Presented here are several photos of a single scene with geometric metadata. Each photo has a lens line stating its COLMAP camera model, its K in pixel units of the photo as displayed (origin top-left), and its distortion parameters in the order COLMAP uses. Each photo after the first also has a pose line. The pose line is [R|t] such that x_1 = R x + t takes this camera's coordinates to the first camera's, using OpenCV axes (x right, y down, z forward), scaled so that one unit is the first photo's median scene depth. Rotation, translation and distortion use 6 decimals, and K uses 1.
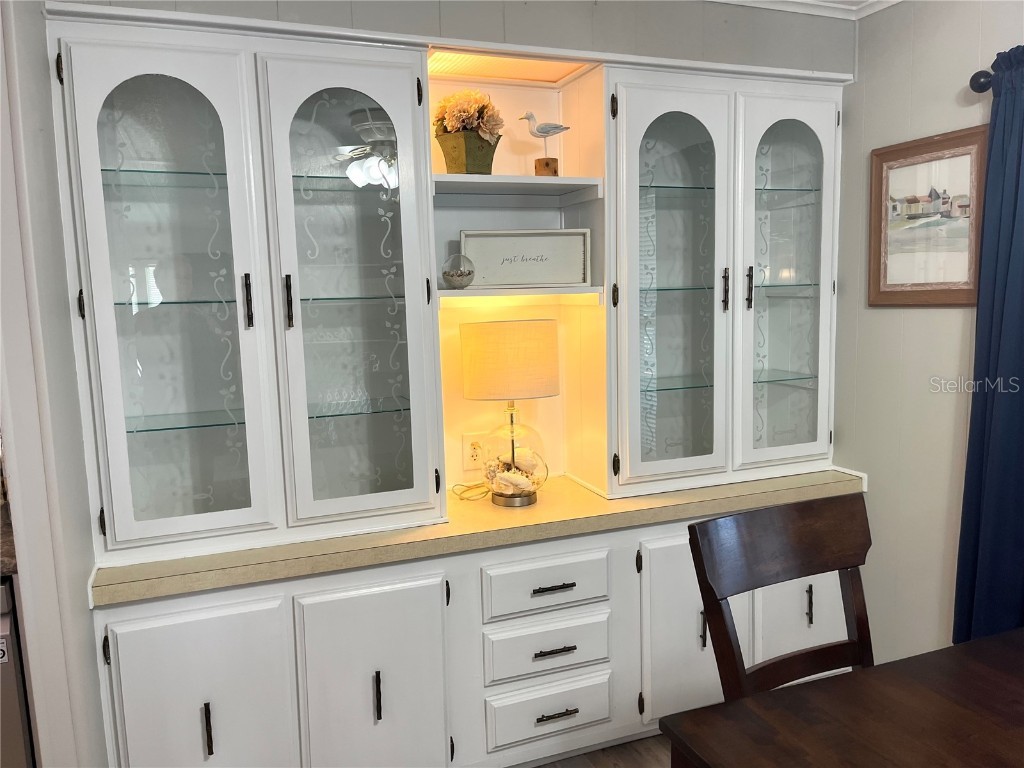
lens RADIAL K [[778.8, 0, 514.4], [0, 778.8, 388.4], [0, 0, 1]] dist [0.059113, -0.077235]
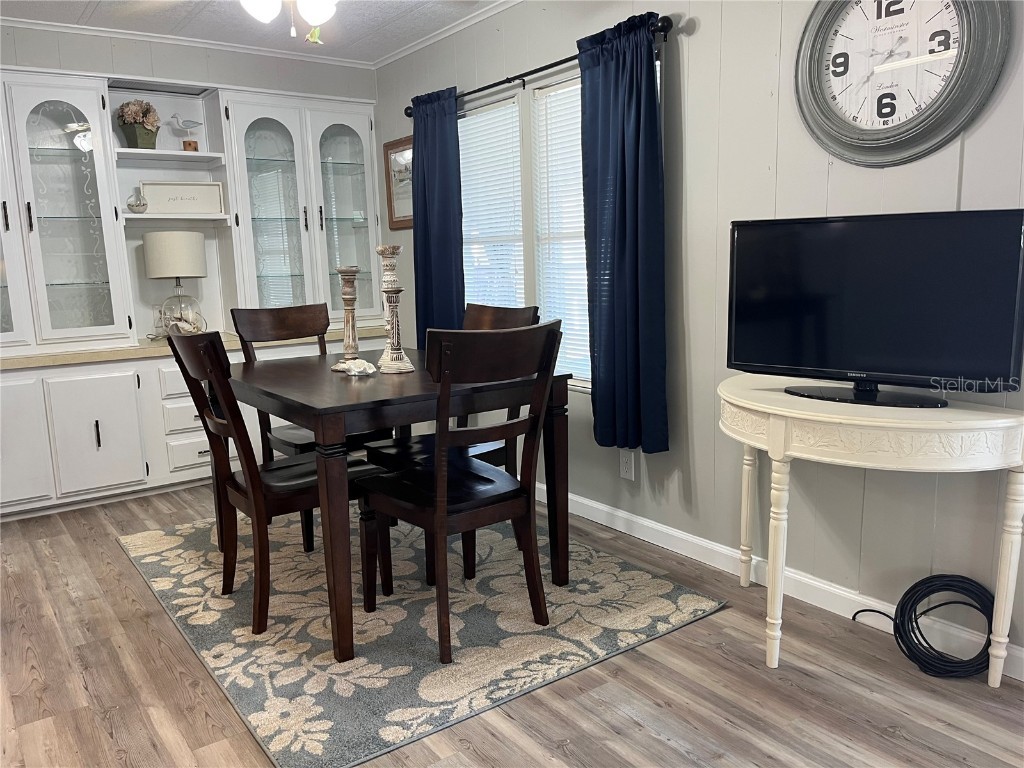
lens RADIAL K [[778.8, 0, 510.8], [0, 778.8, 385.7], [0, 0, 1]] dist [0.059113, -0.077235]
pose [[0.966935, -0.045718, 0.250891, 0.284069], [0.037112, 0.998553, 0.038931, 0.225086], [-0.252308, -0.028333, 0.967232, -0.957608]]
